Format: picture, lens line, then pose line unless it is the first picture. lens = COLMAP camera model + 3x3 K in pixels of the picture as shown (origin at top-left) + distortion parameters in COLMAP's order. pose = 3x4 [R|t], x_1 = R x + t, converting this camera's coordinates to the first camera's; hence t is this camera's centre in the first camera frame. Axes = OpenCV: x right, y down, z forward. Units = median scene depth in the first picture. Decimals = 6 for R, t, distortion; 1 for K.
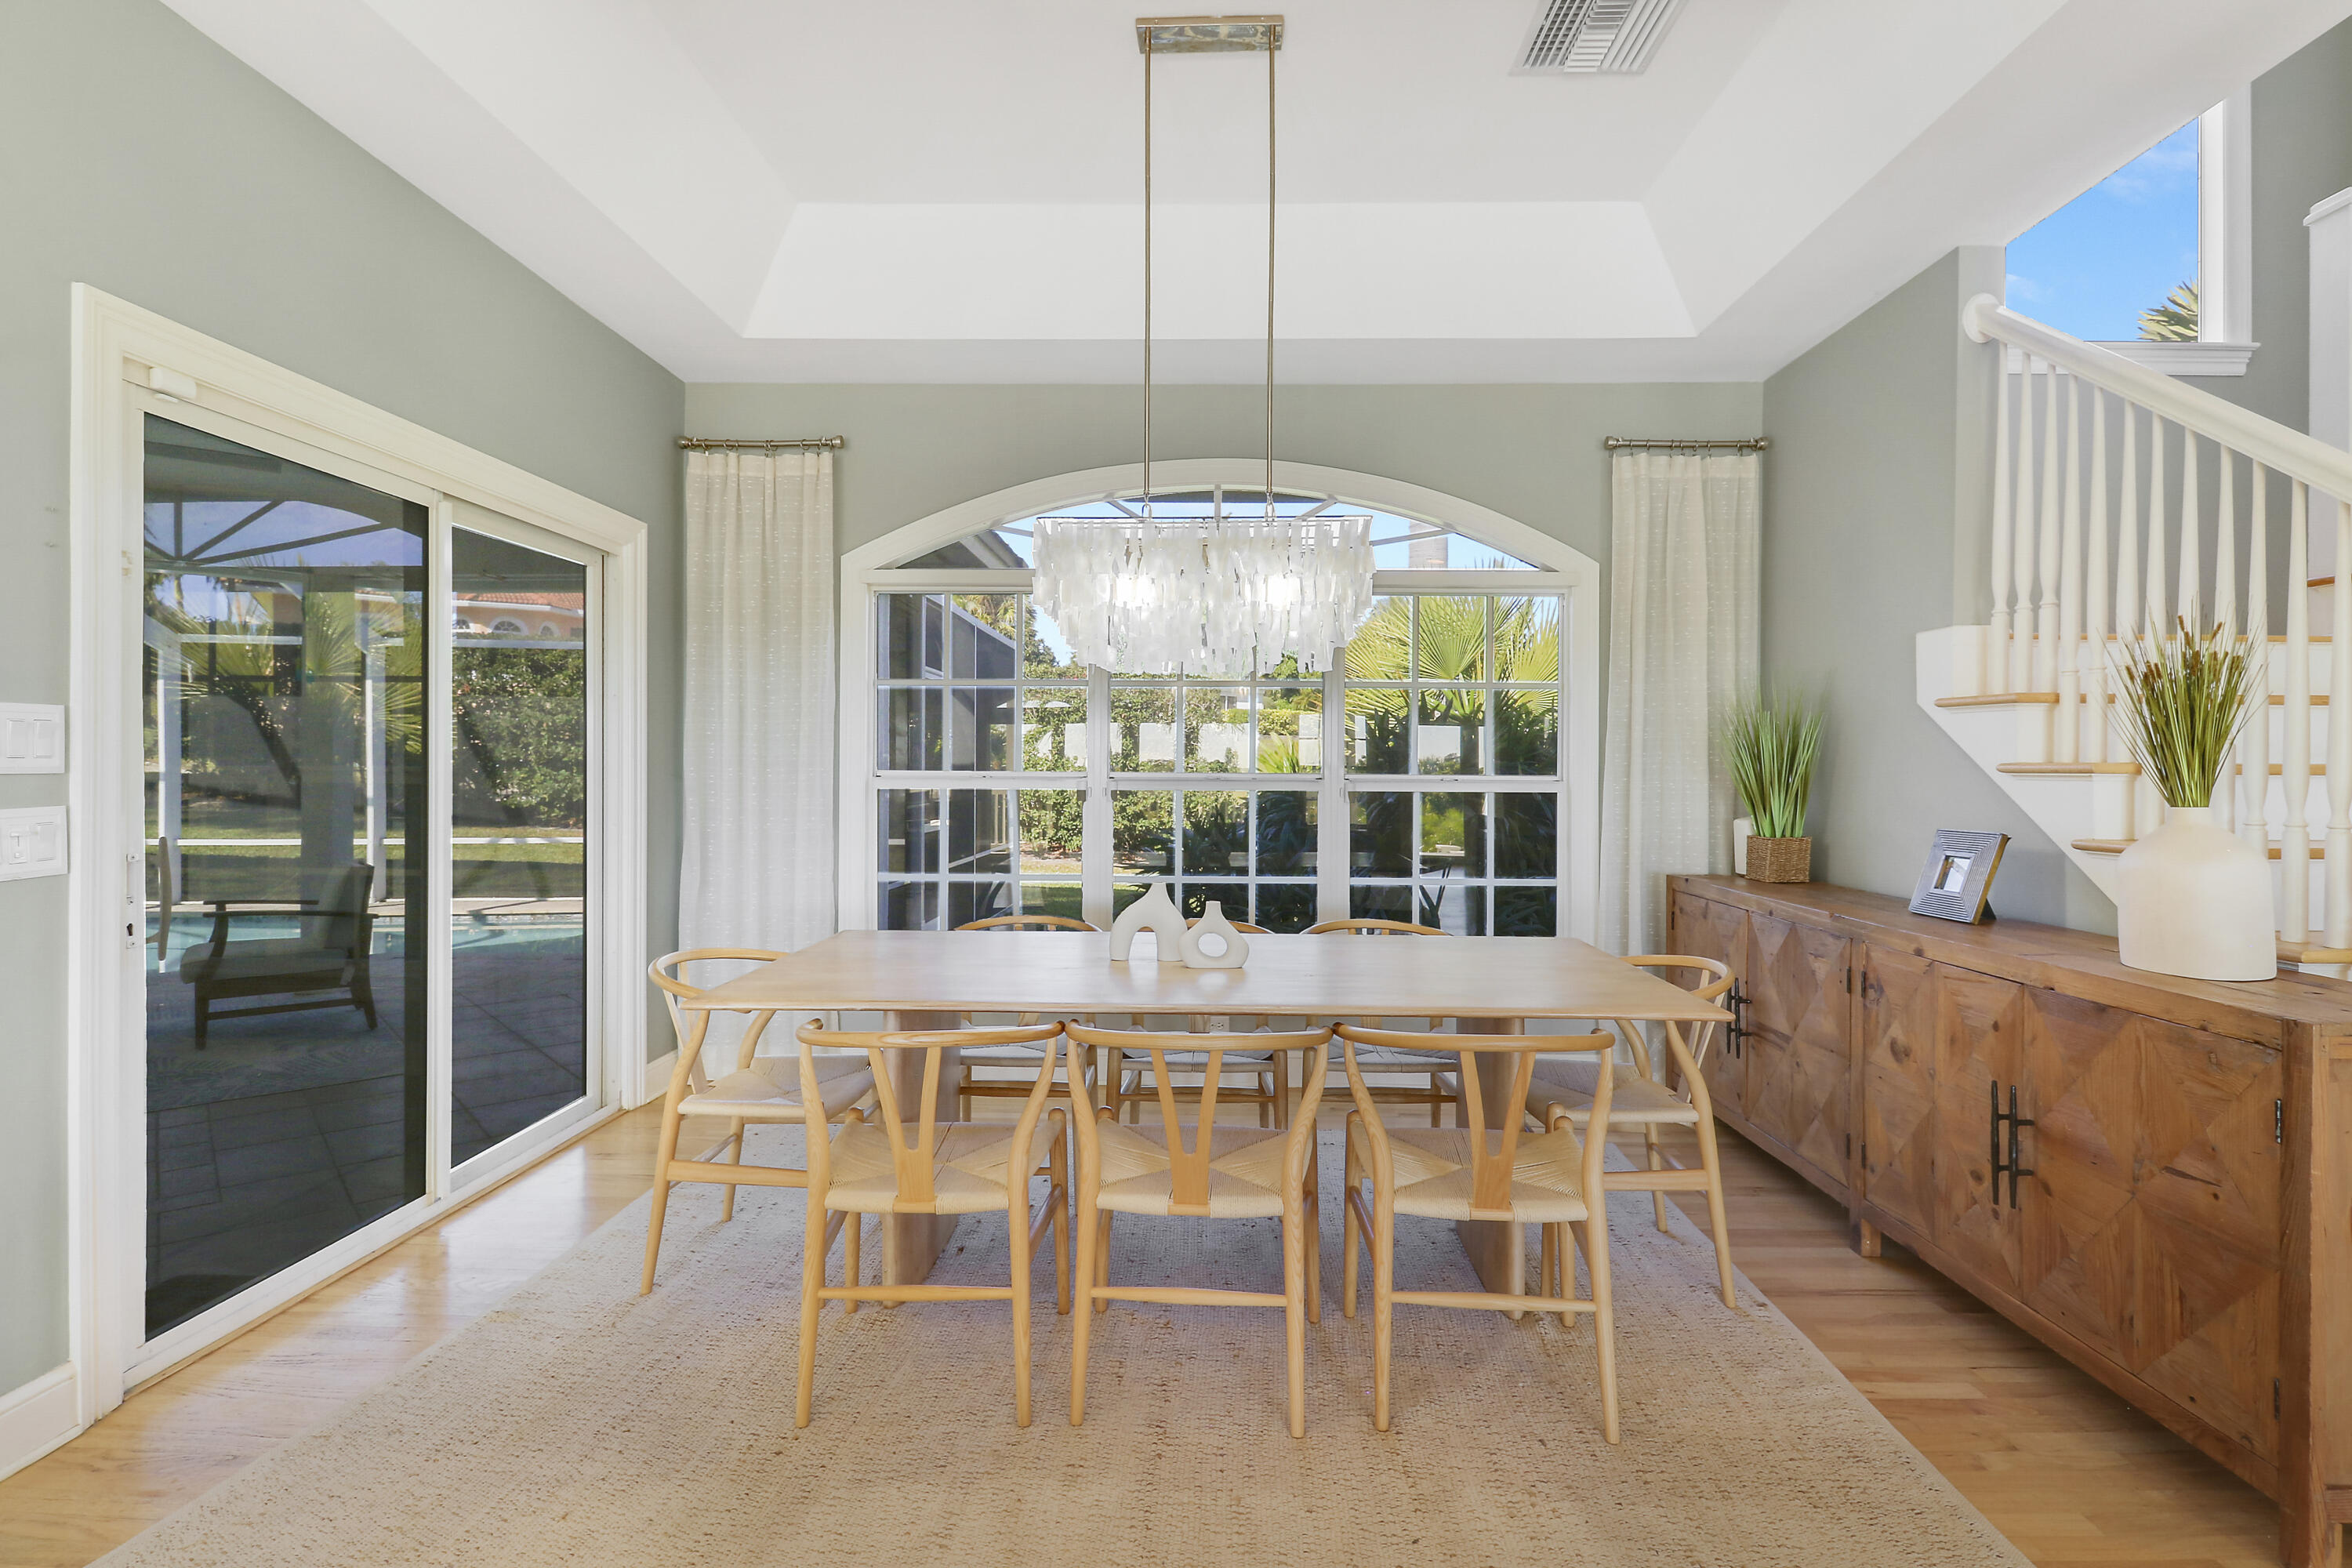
lens RADIAL K [[1086.3, 0, 1189.1], [0, 1086.3, 777.2], [0, 0, 1]] dist [-0.020570, -0.000462]
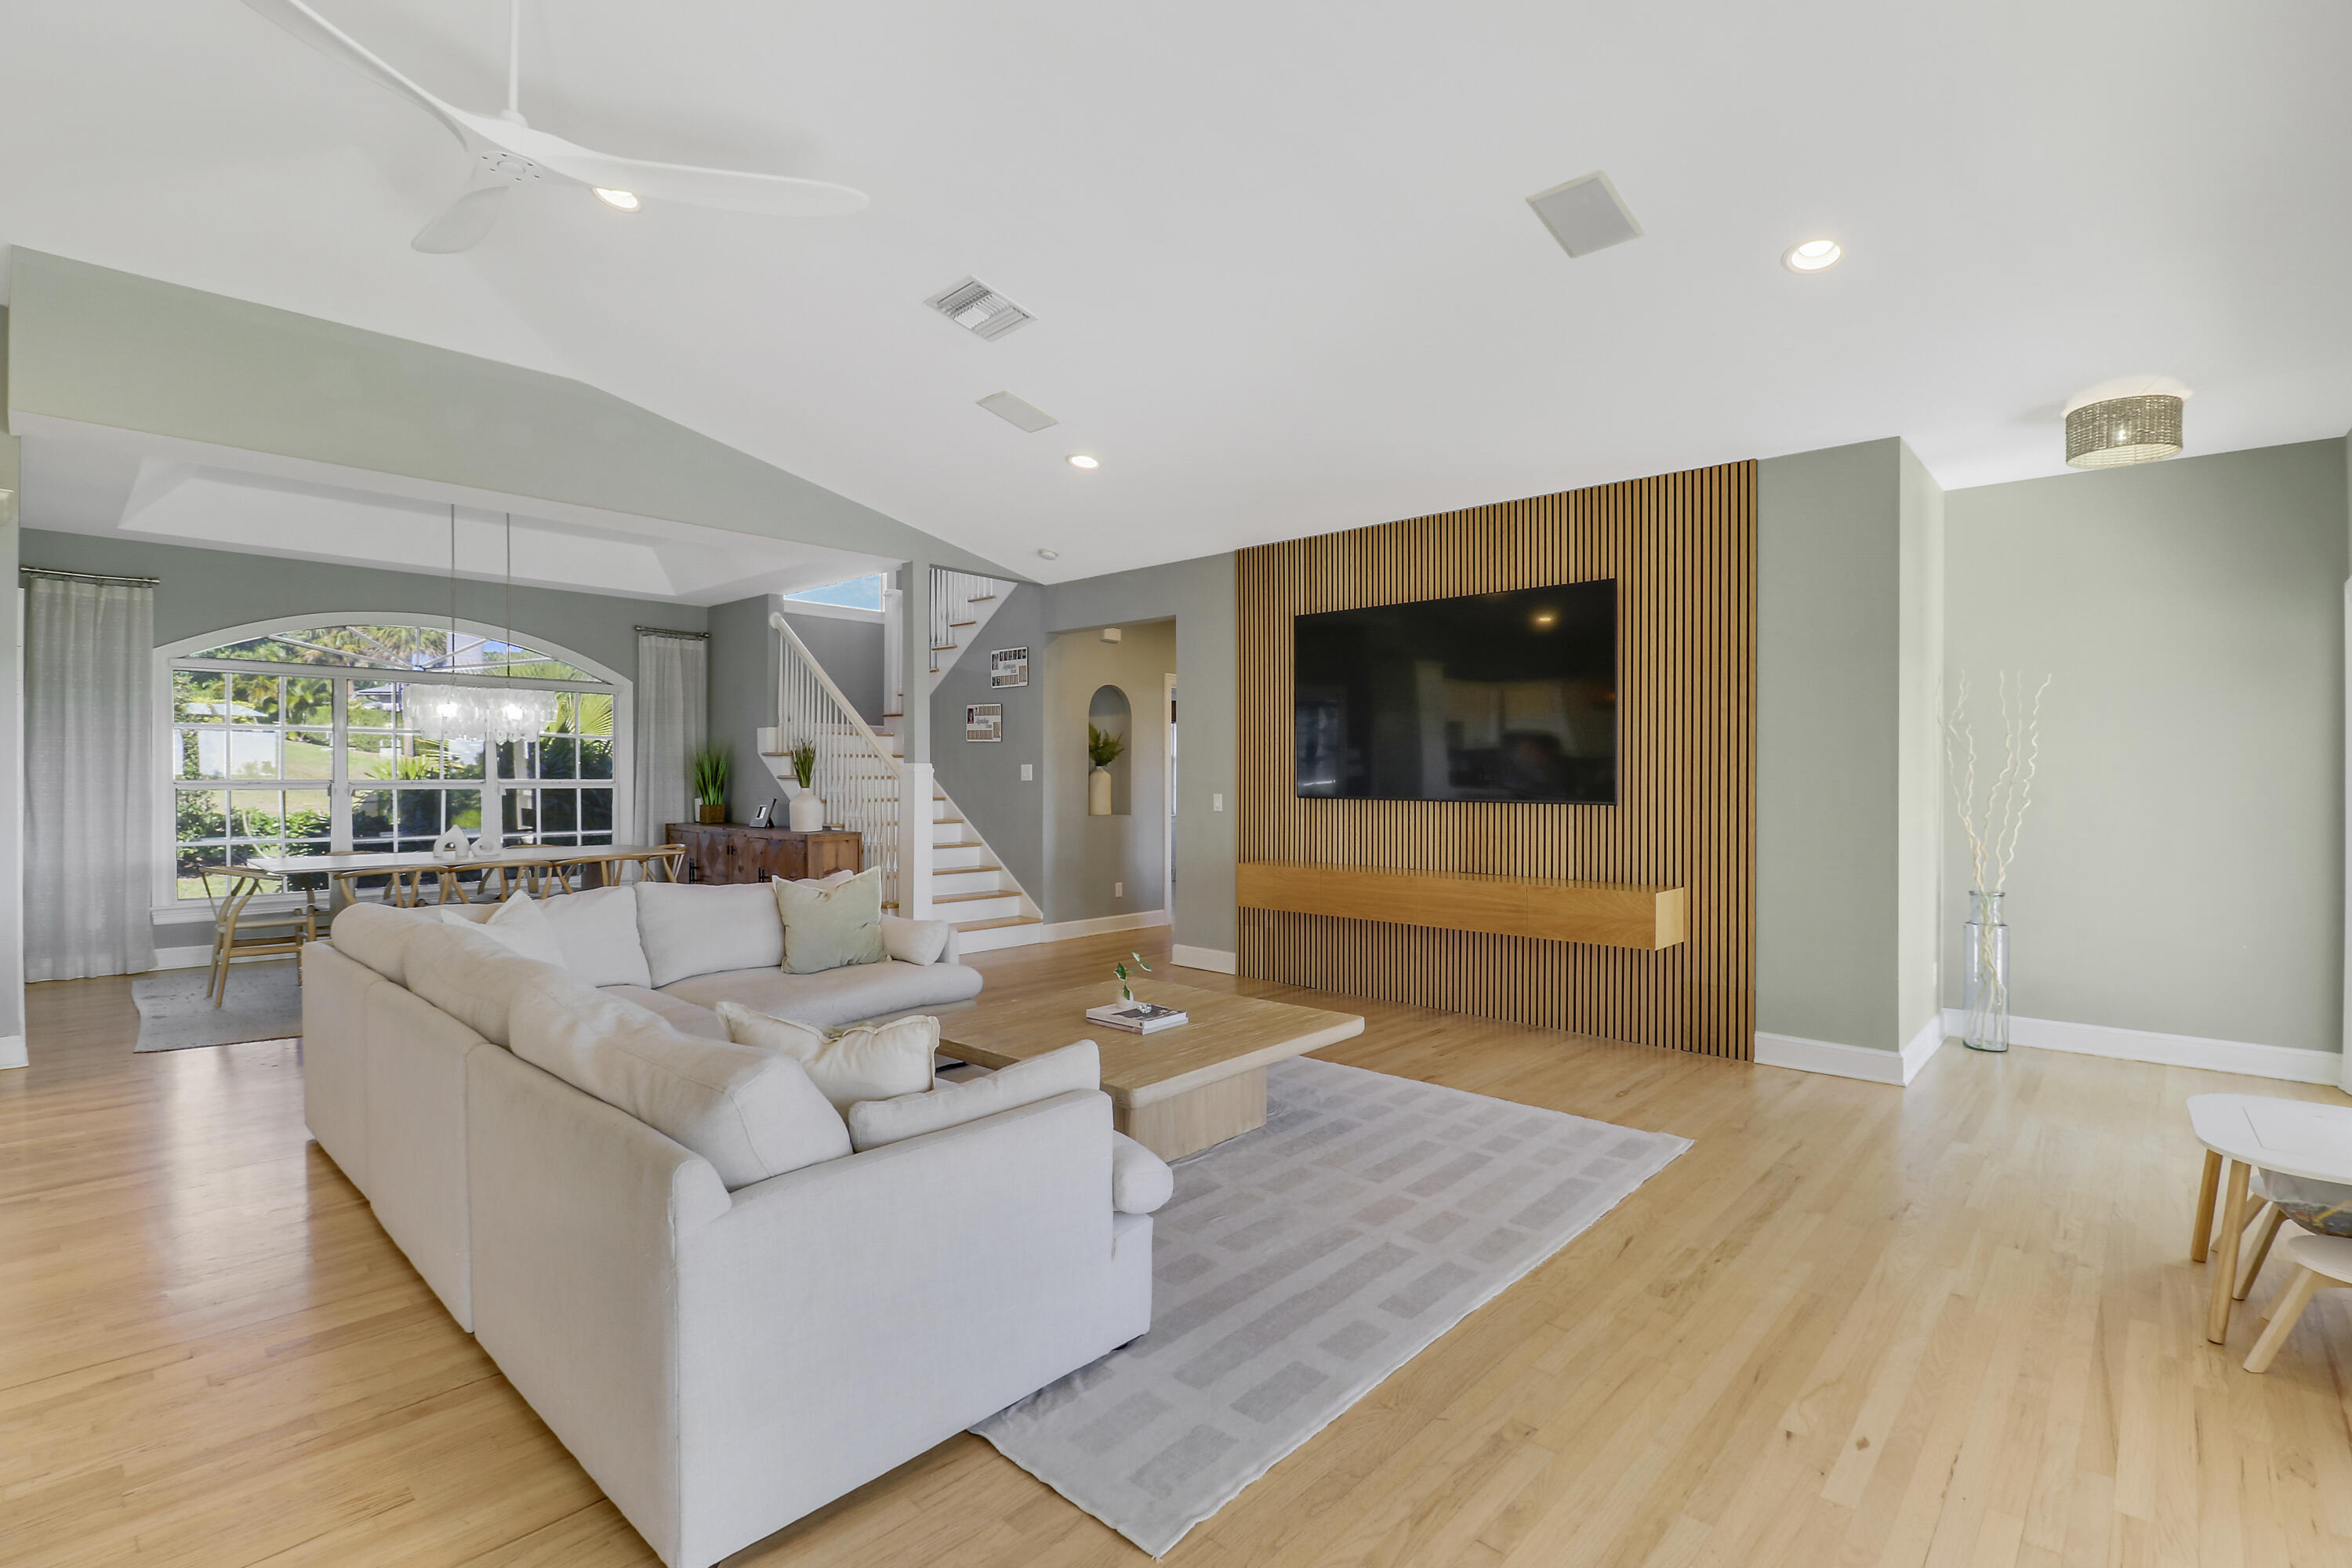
lens RADIAL K [[1085.2, 0, 1185.0], [0, 1085.2, 780.1], [0, 0, 1]] dist [0.000387, -0.011219]
pose [[0.654975, -0.010435, 0.755578, -0.856300], [0.007415, 0.999945, 0.007382, -0.015048], [-0.755614, 0.000768, 0.655017, -1.997063]]
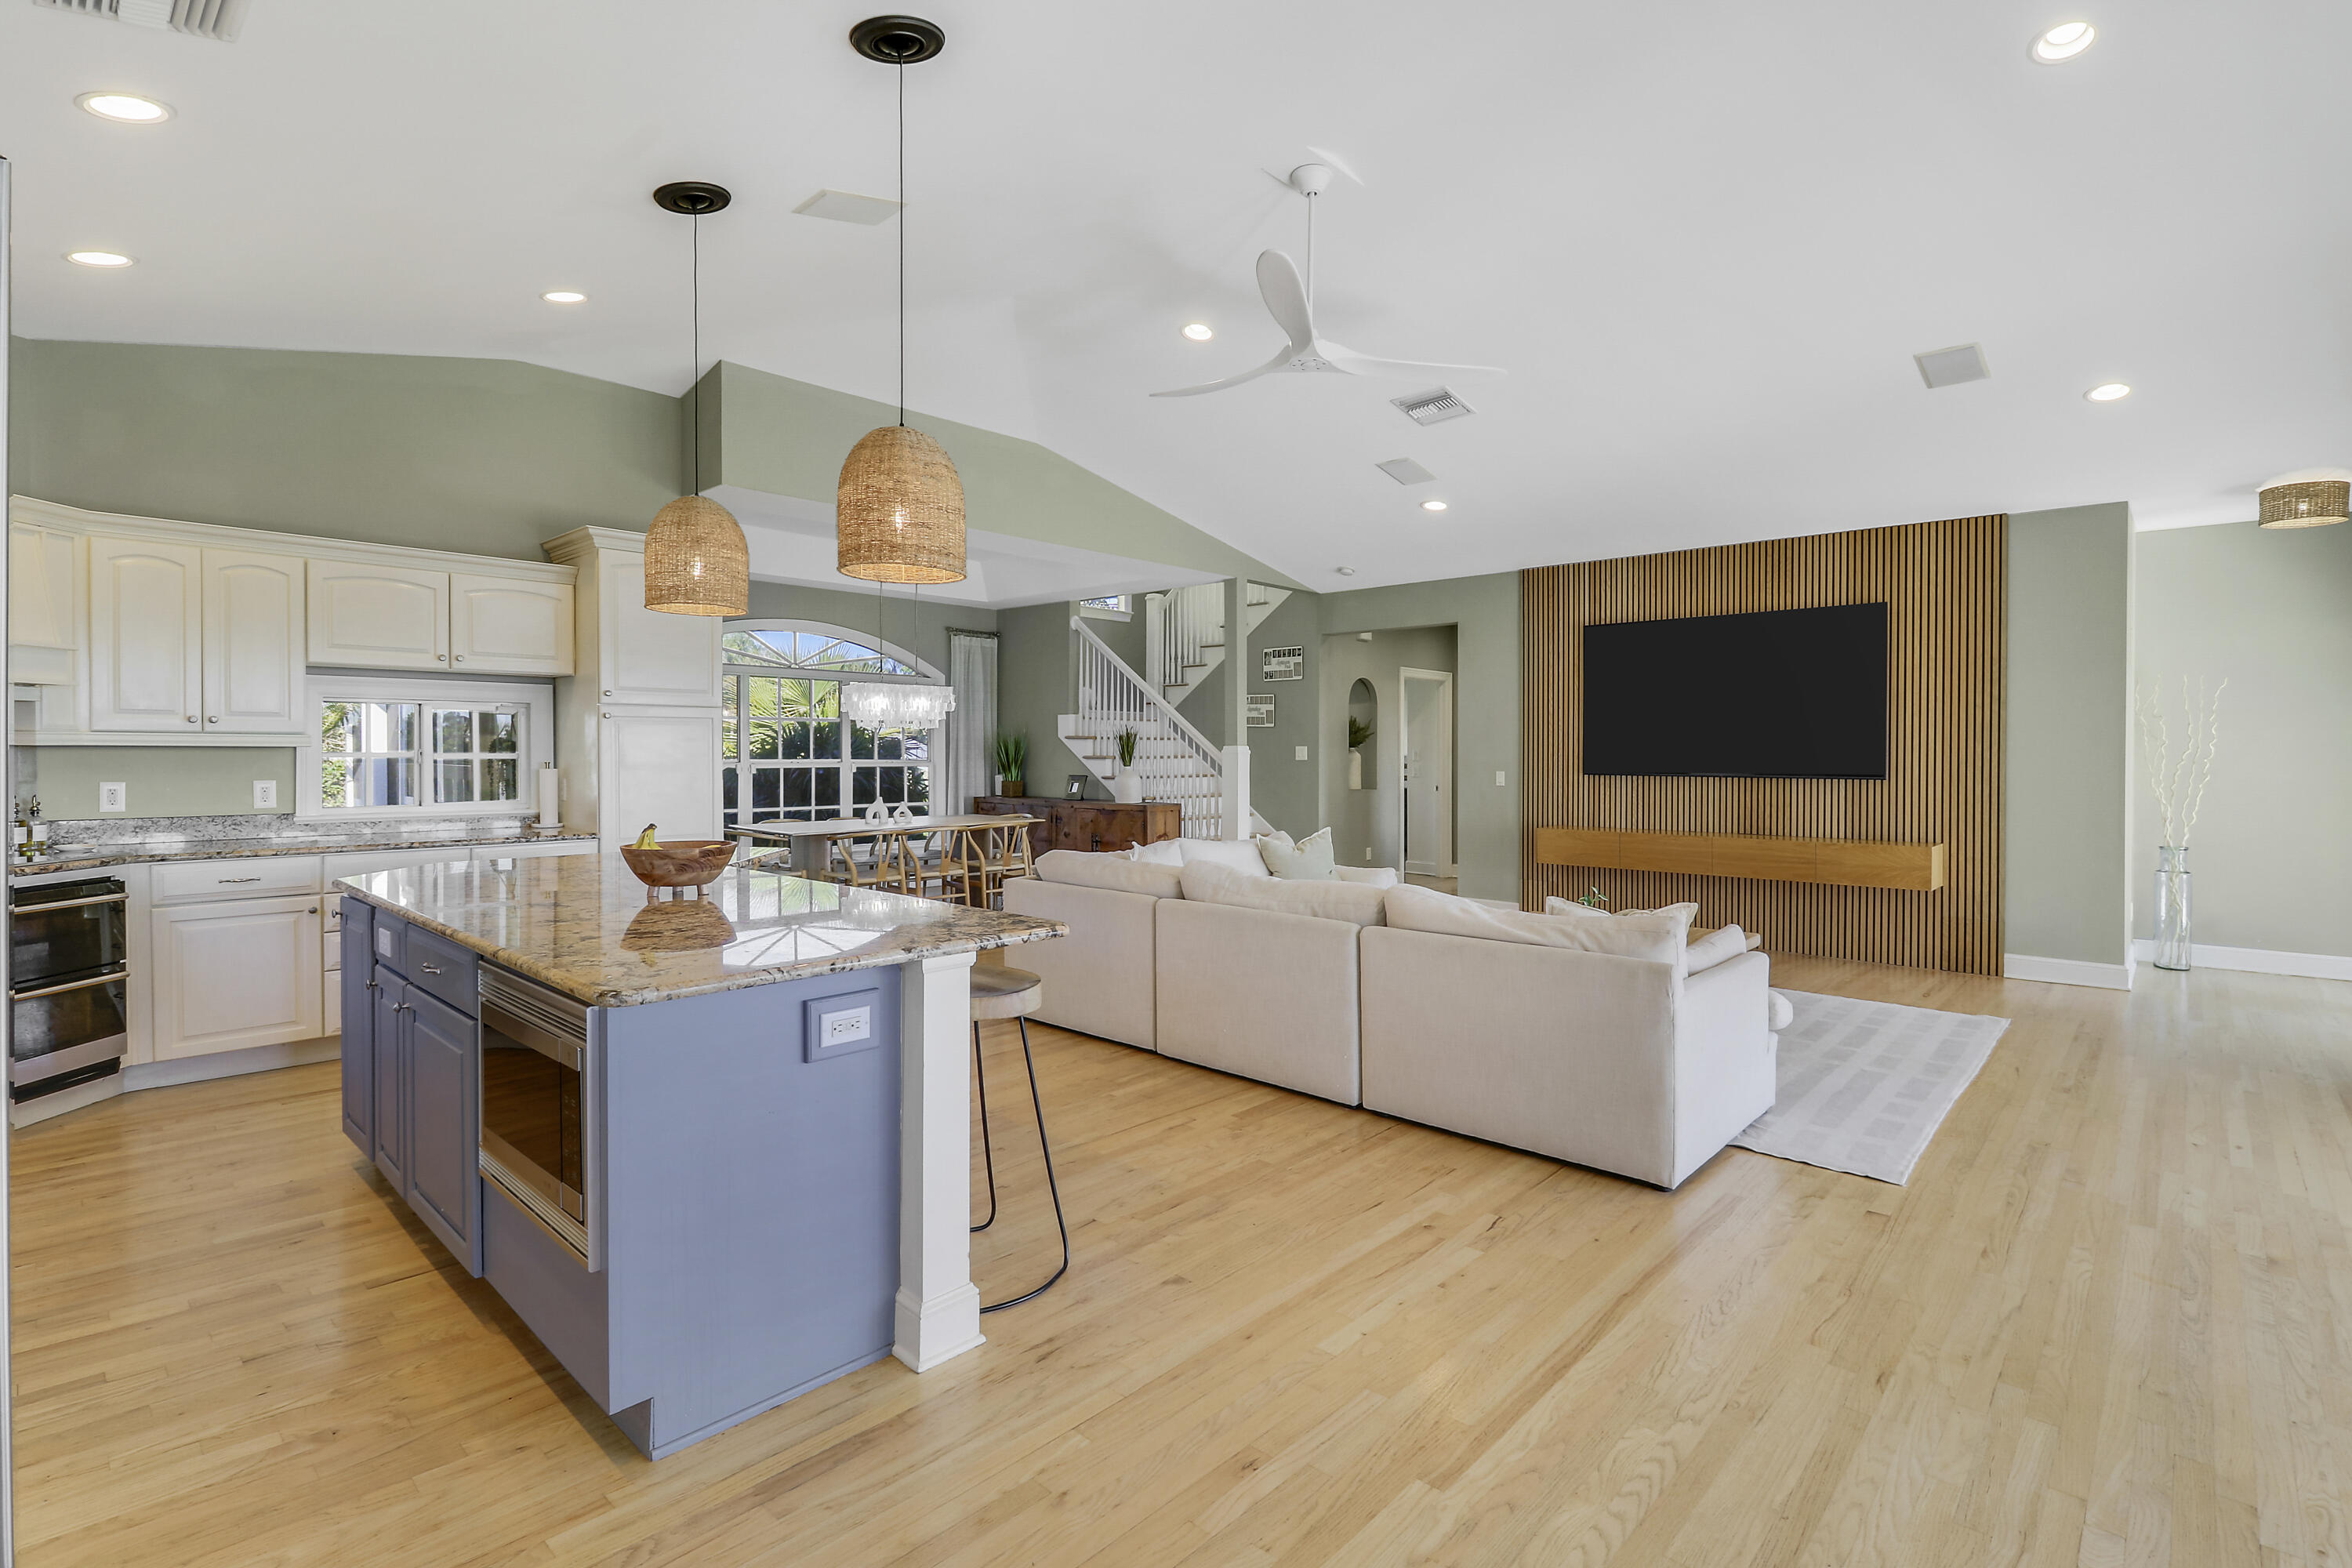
lens RADIAL K [[1094.8, 0, 1187.6], [0, 1094.8, 759.4], [0, 0, 1]] dist [0.001125, -0.012466]
pose [[0.660410, -0.011954, 0.750810, -1.844743], [0.008194, 0.999928, 0.008712, -0.032112], [-0.750861, 0.000399, 0.660461, -1.754096]]
